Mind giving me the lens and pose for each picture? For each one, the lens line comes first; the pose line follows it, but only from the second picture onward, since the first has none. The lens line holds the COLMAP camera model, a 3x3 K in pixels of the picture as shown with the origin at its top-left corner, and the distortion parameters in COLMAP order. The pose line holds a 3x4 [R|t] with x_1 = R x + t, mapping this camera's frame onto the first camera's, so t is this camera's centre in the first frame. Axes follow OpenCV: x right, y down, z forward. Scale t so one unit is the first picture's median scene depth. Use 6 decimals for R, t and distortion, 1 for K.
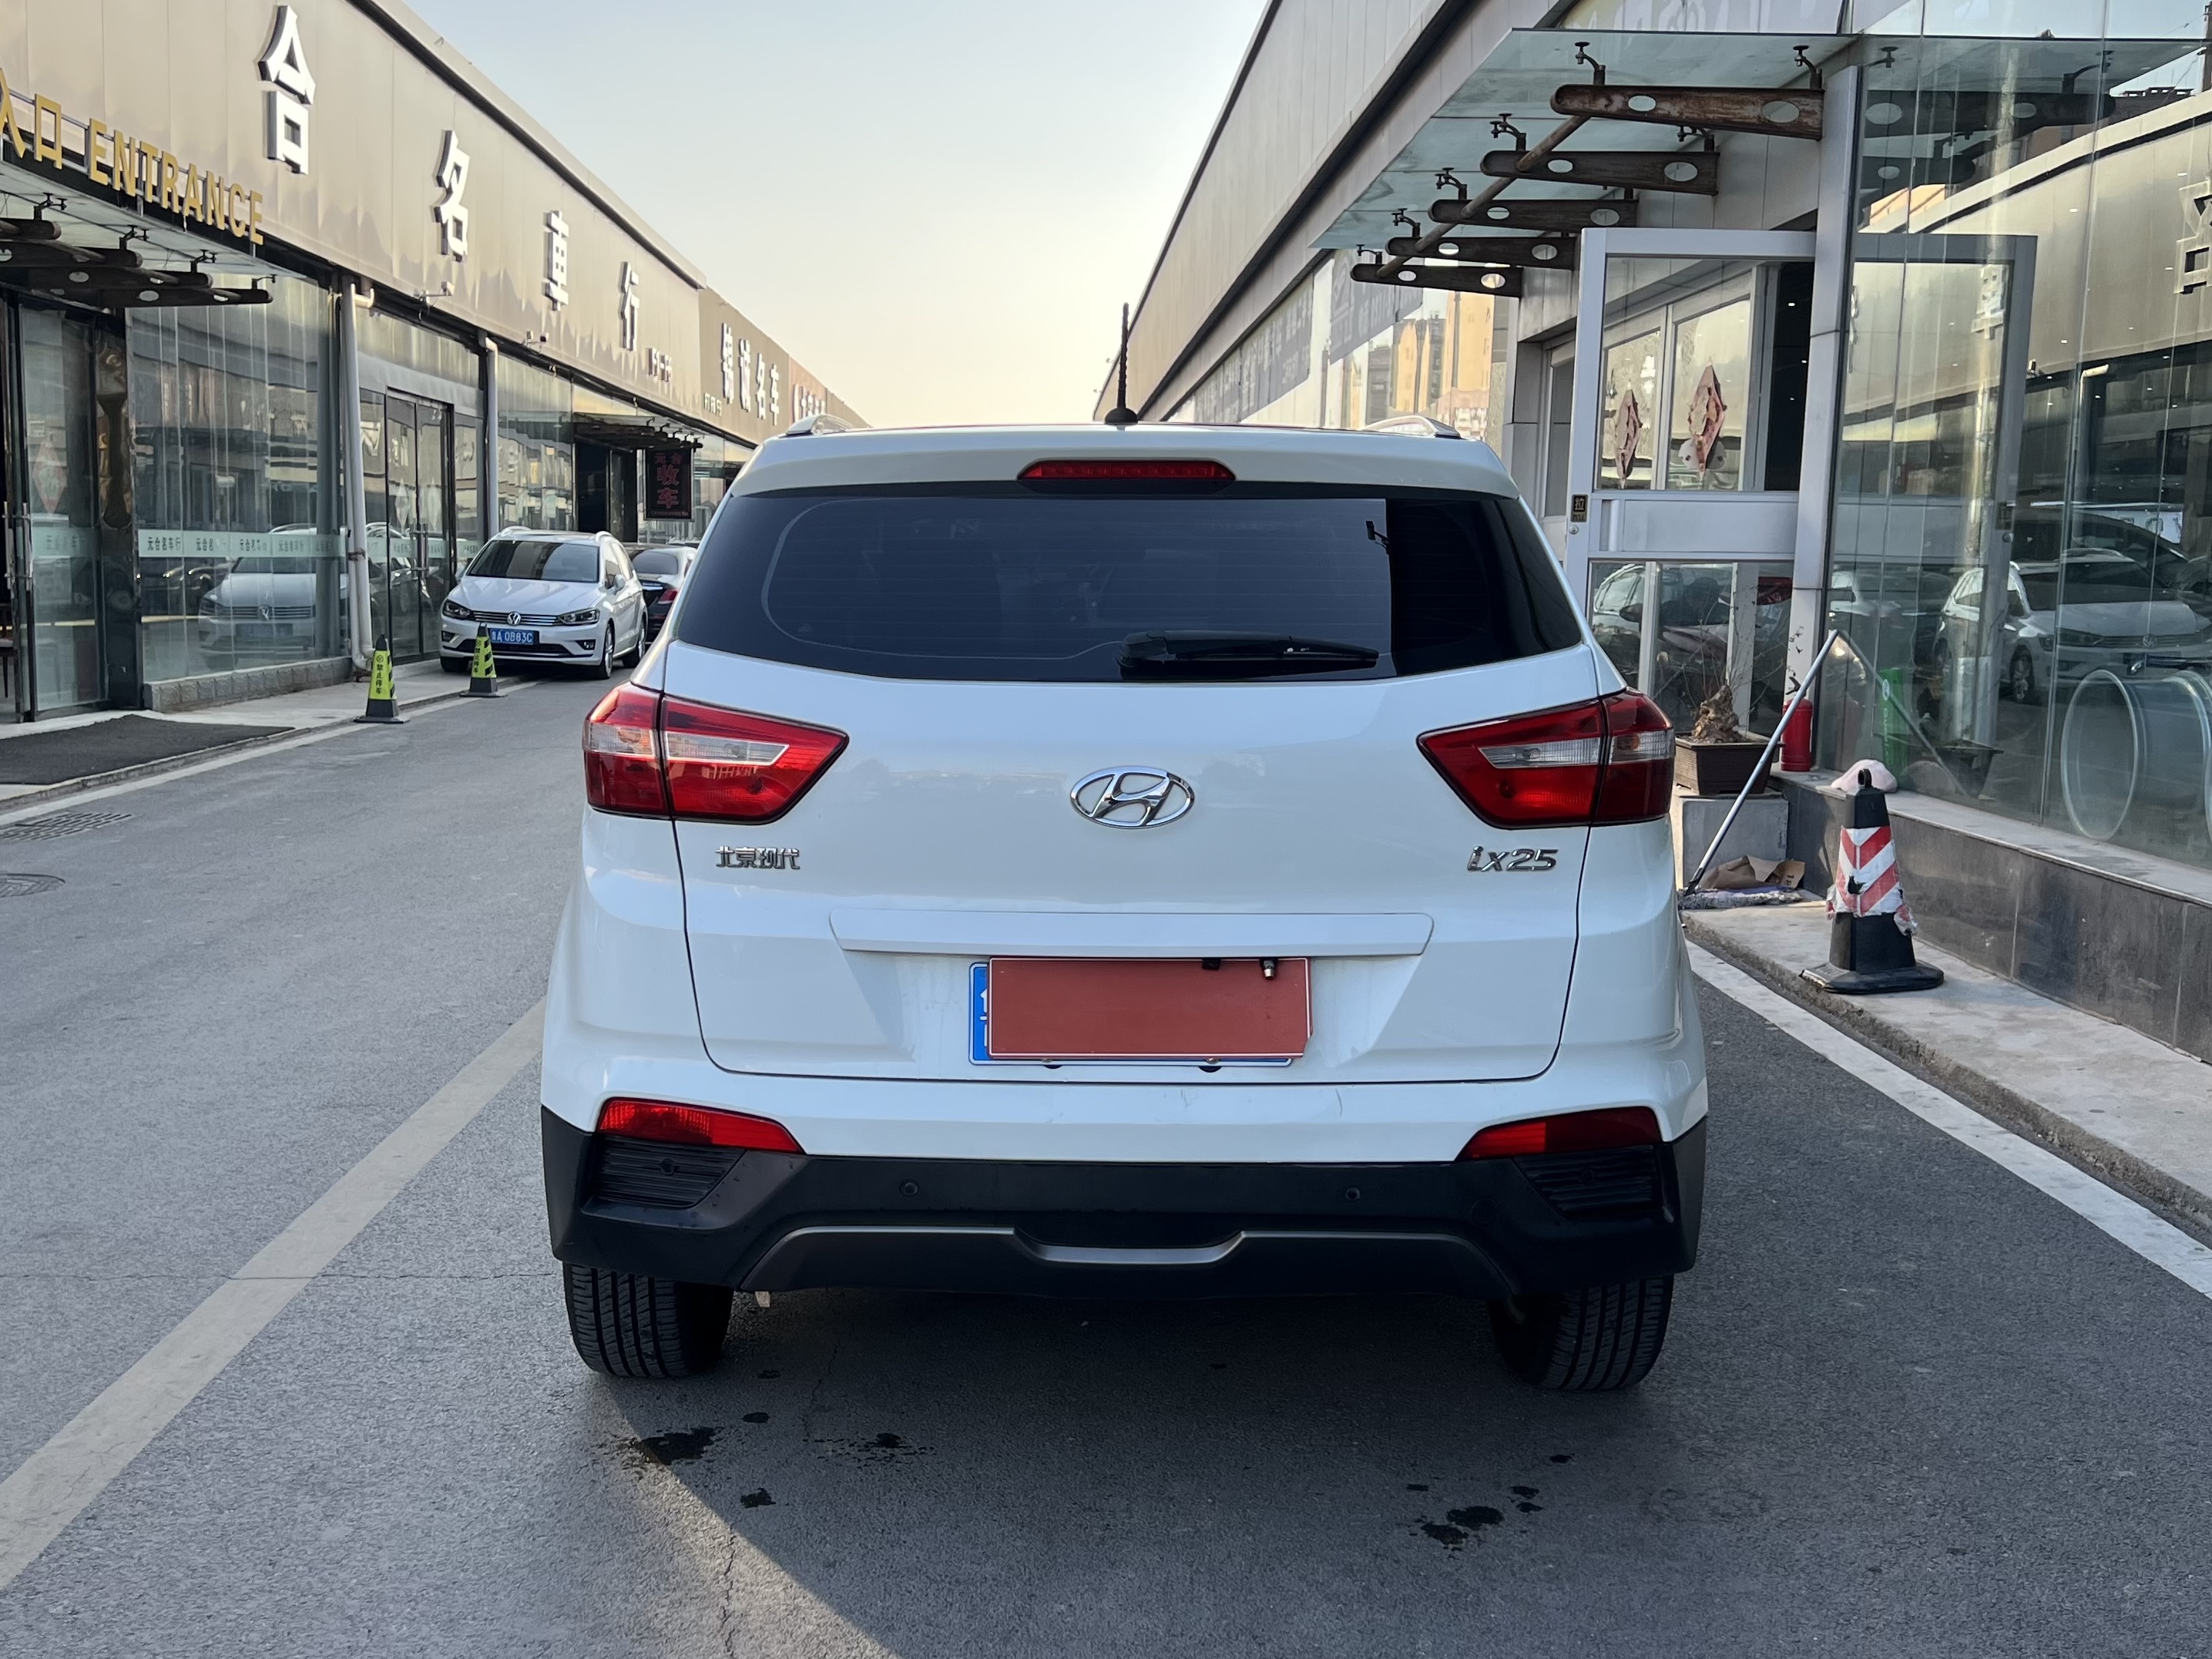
lens RADIAL K [[2208.9, 0, 1086.2], [0, 2208.9, 821.8], [0, 0, 1]] dist [0.072605, -0.123233]
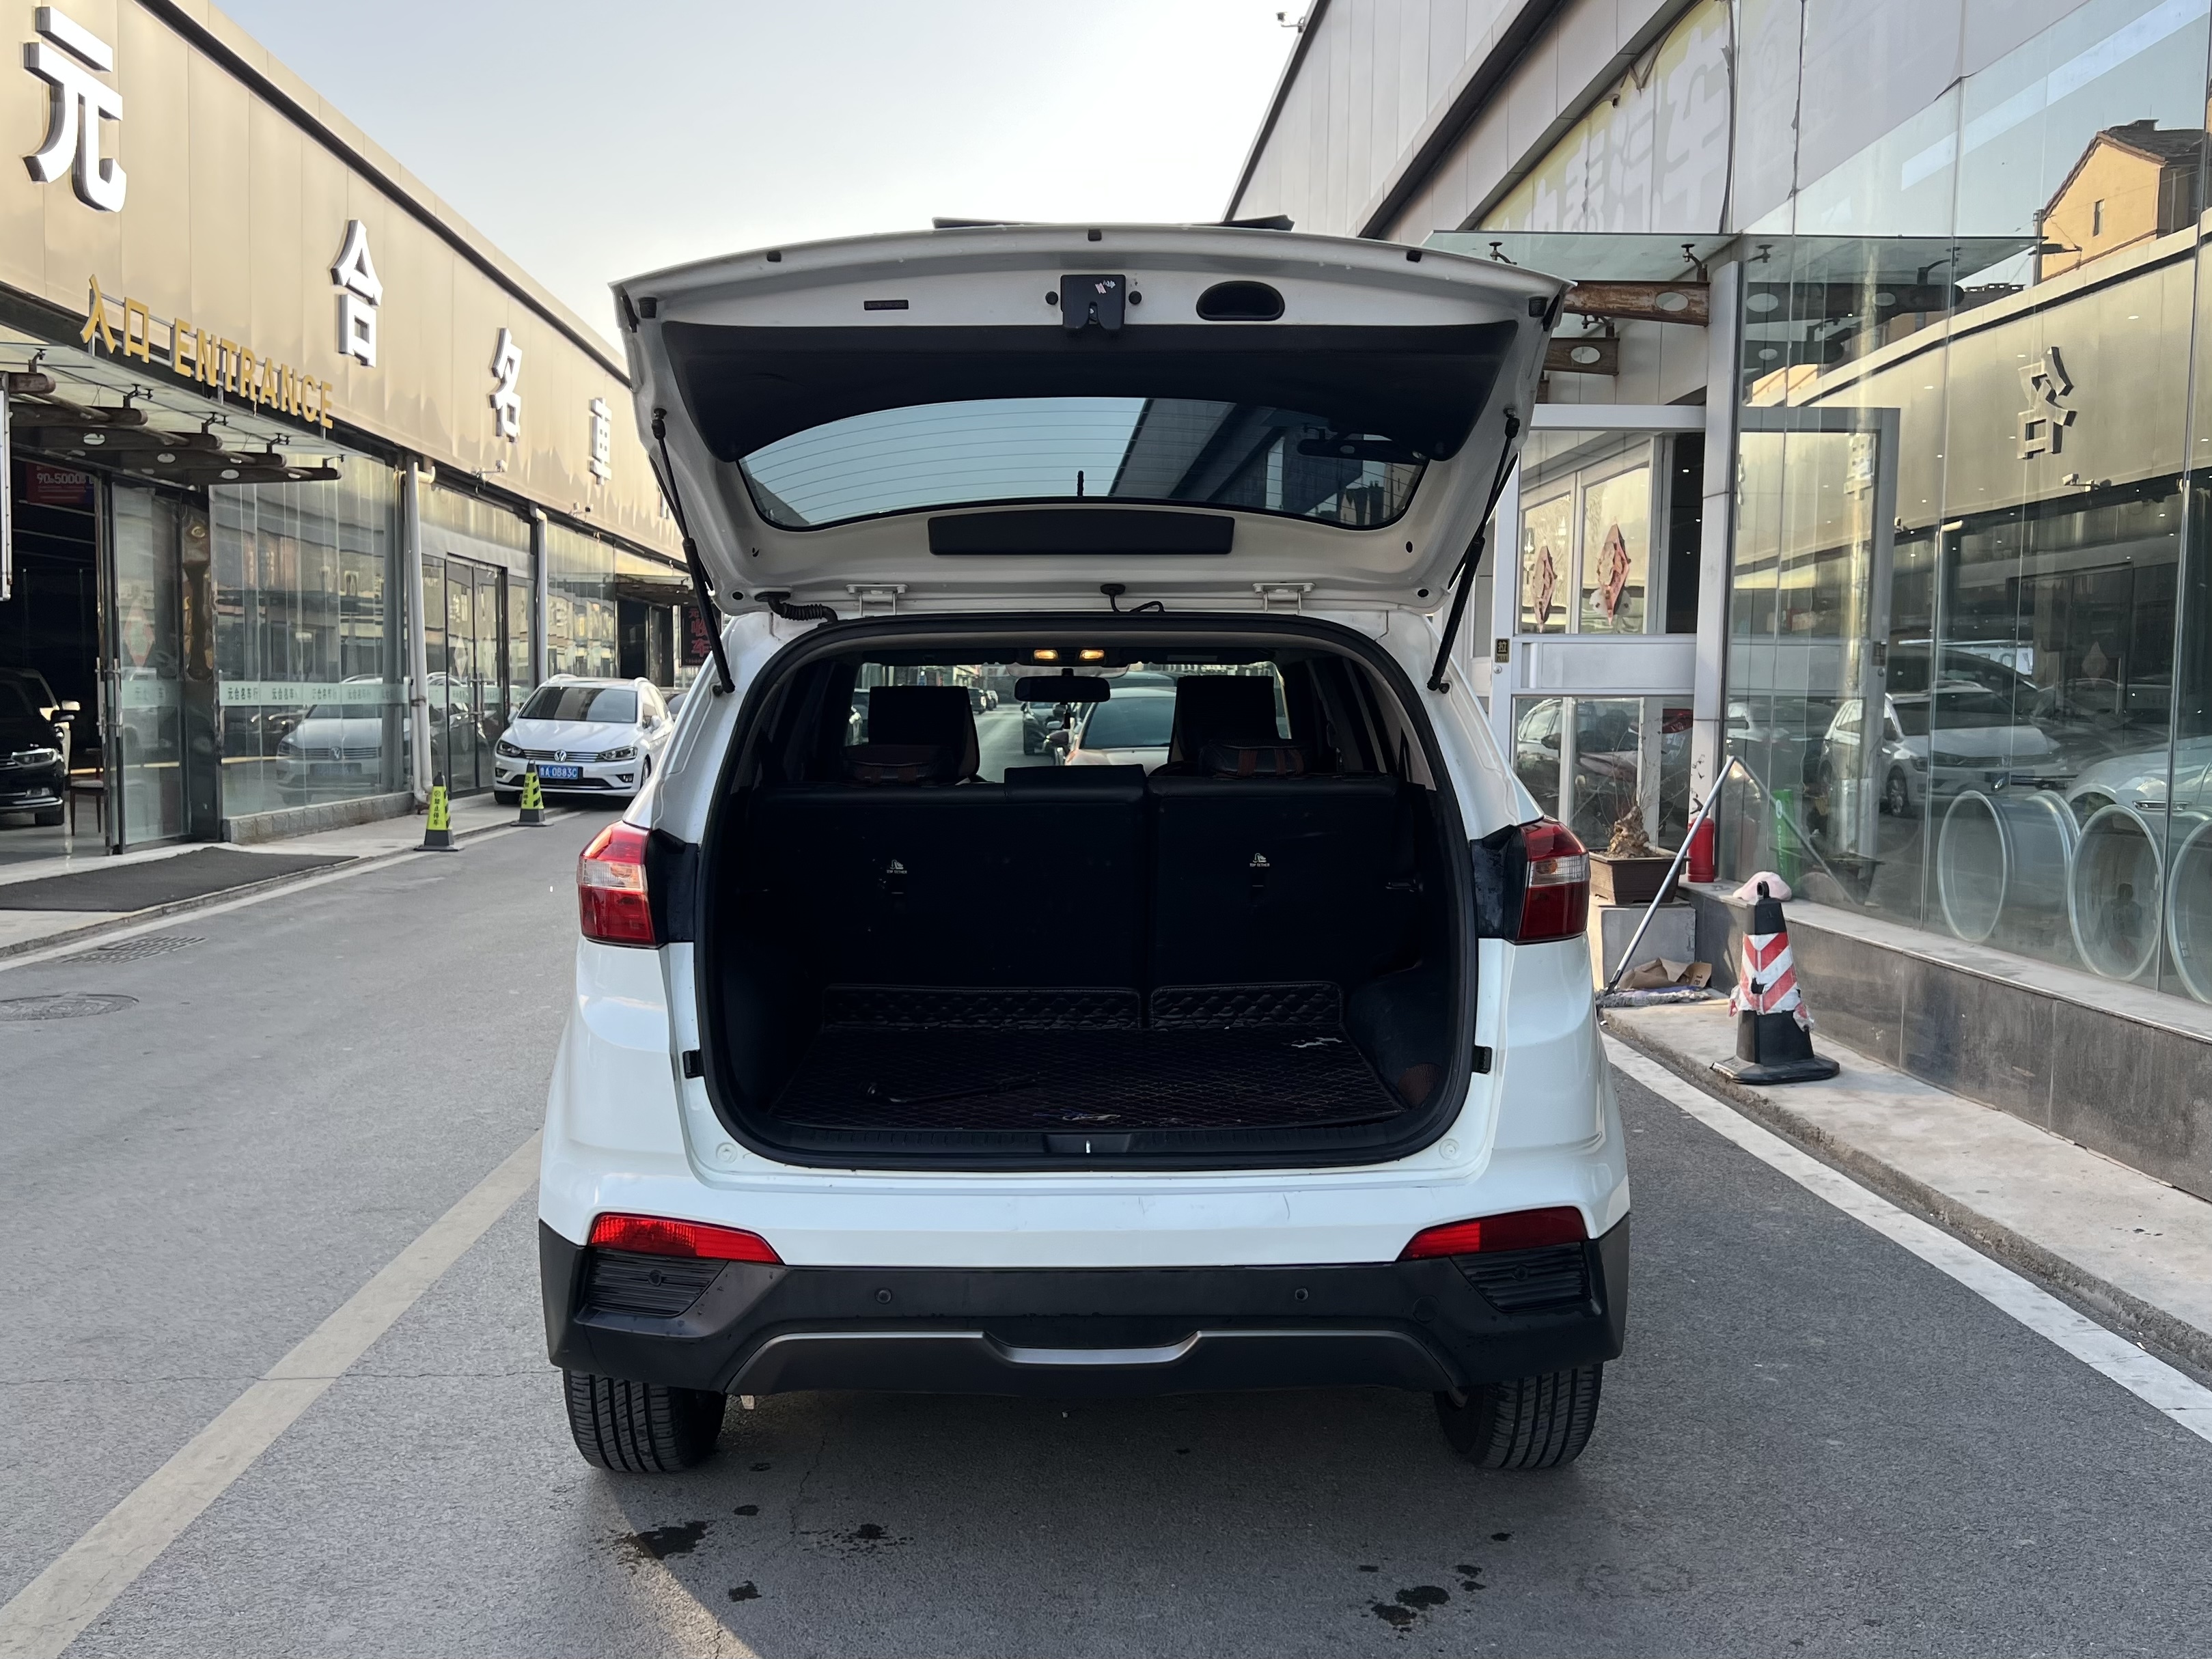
lens RADIAL K [[1959.9, 0, 1106.0], [0, 1959.9, 829.5], [0, 0, 1]] dist [0.073091, -0.121574]
pose [[0.999805, -0.011086, 0.016370, 0.003976], [0.011903, 0.998644, -0.050687, -0.002420], [-0.015786, 0.050872, 0.998580, 0.013041]]
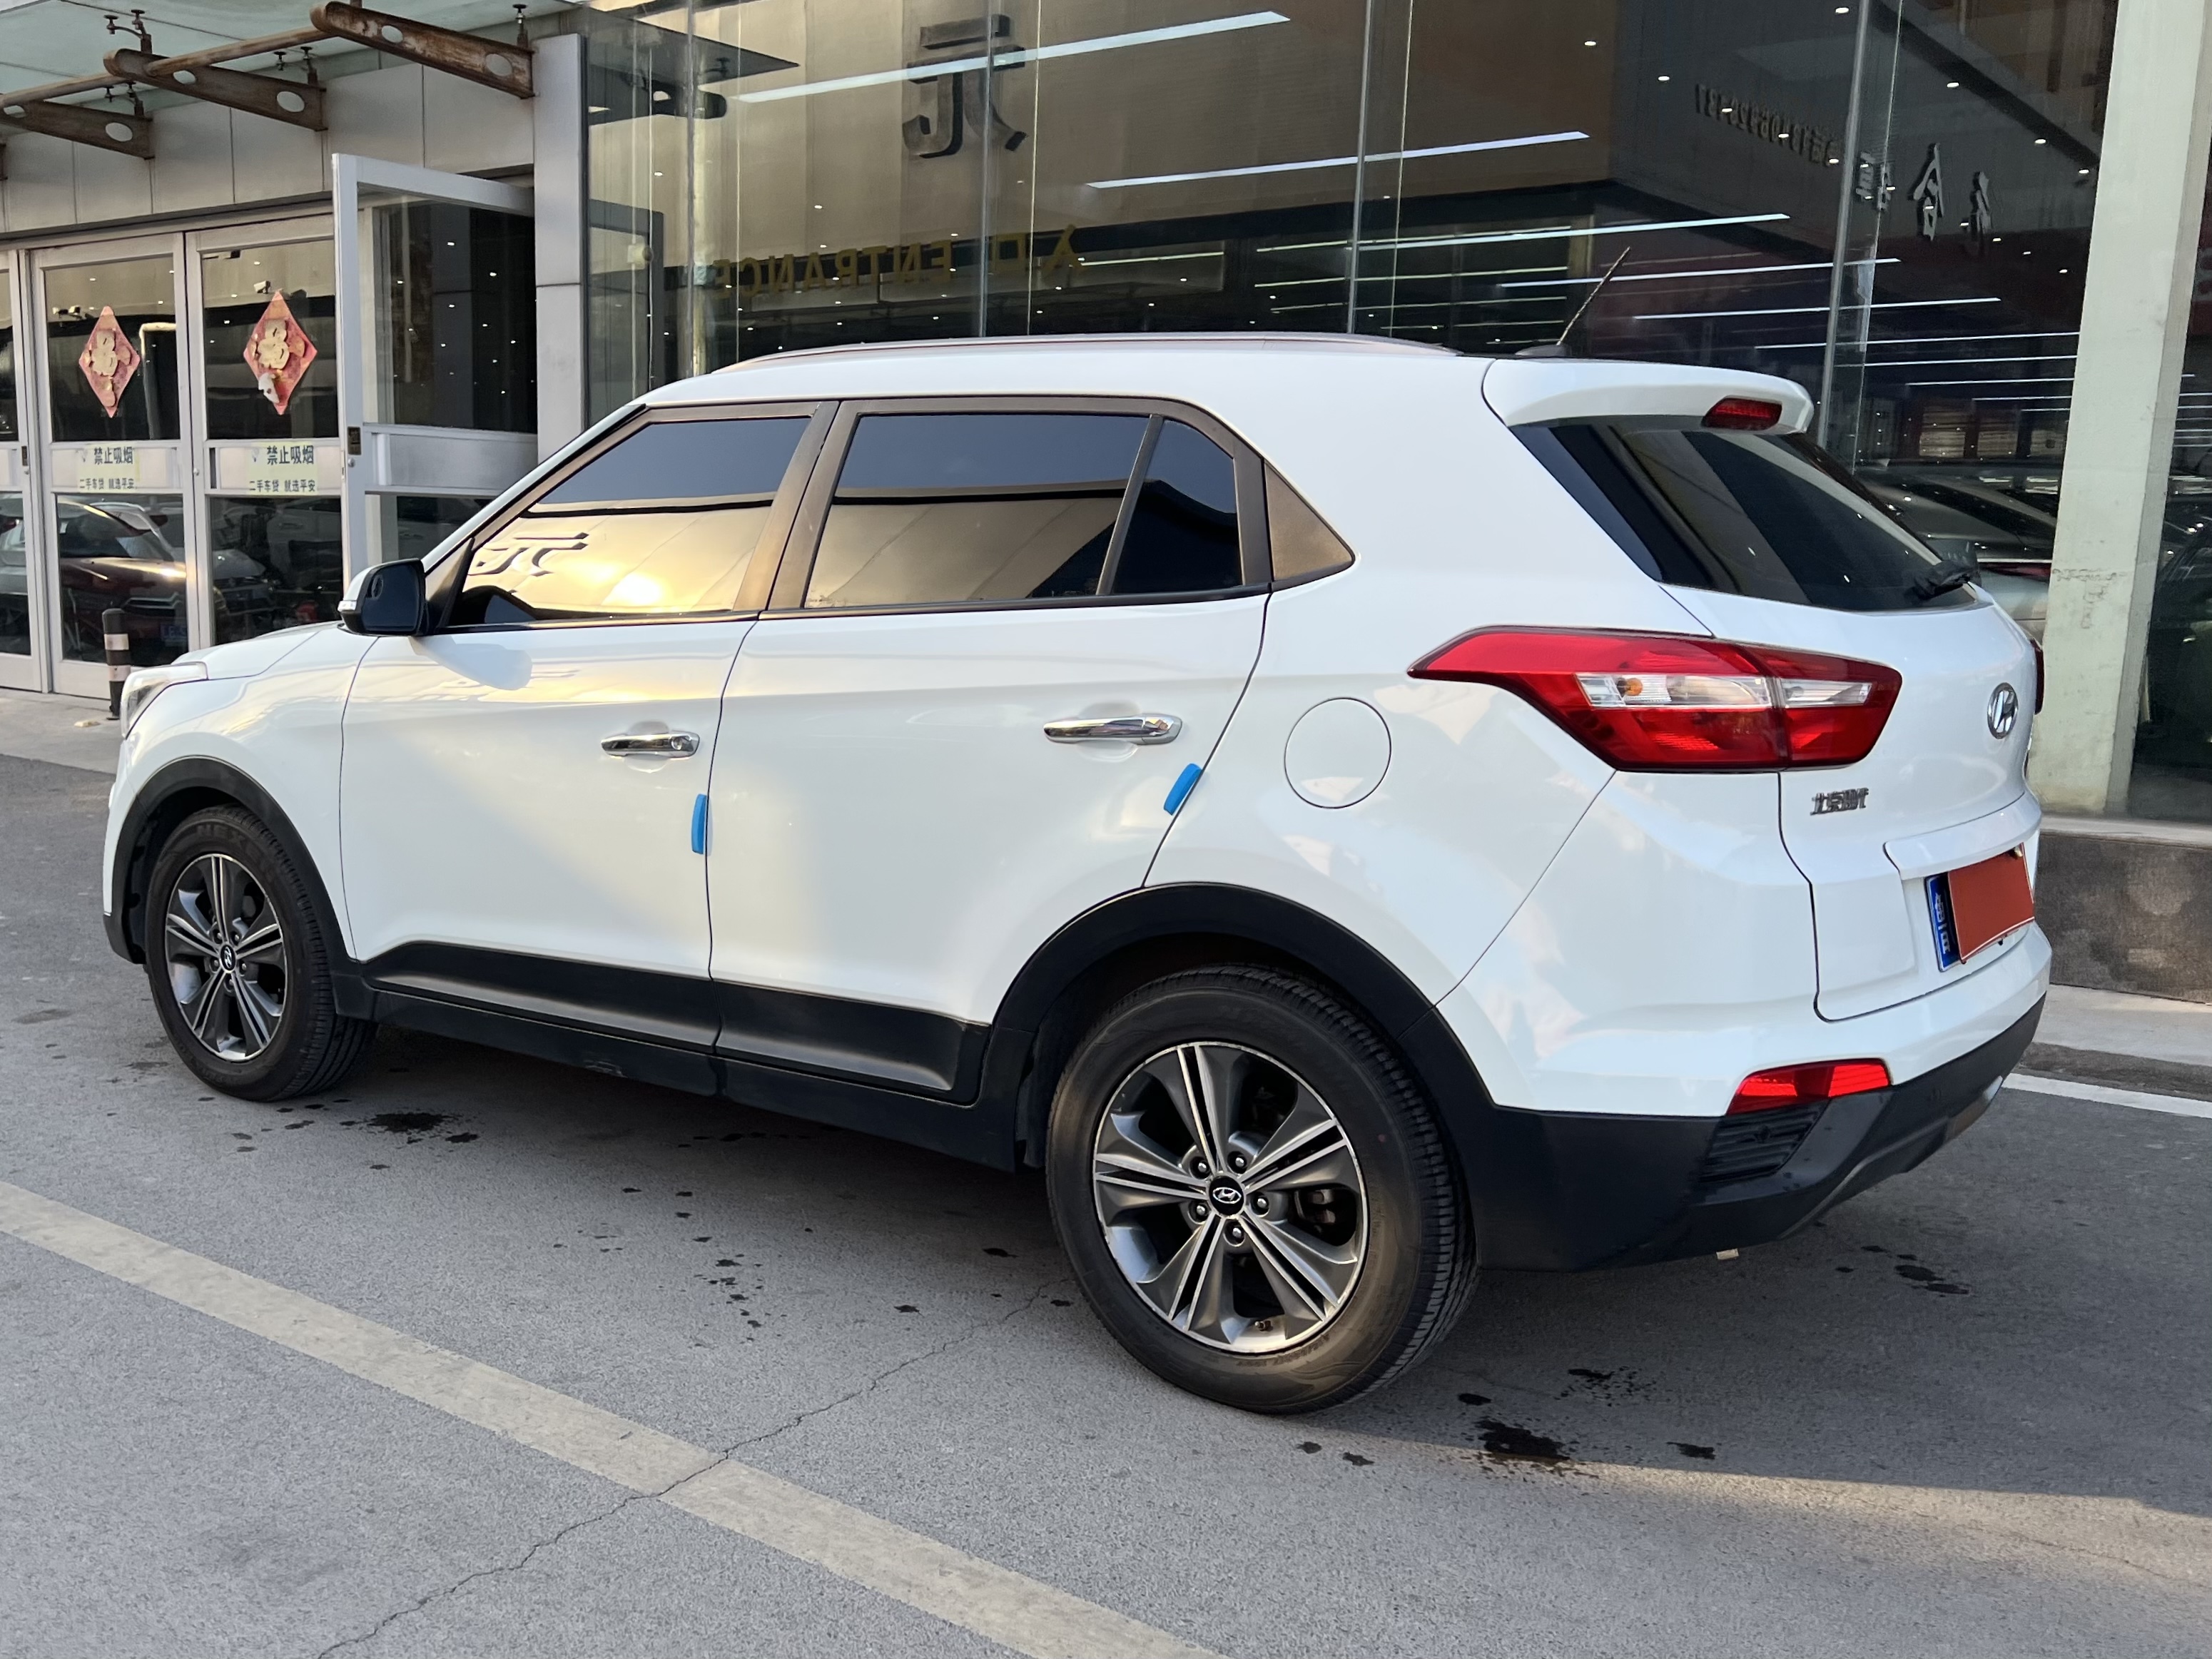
lens RADIAL K [[2079.4, 0, 800.9], [0, 2079.4, 872.3], [0, 0, 1]] dist [0.018763, 0.006599]
pose [[0.670967, -0.126229, 0.730664, -0.342866], [0.079495, 0.991969, 0.098372, -0.024340], [-0.737214, -0.007921, 0.675613, 0.213922]]
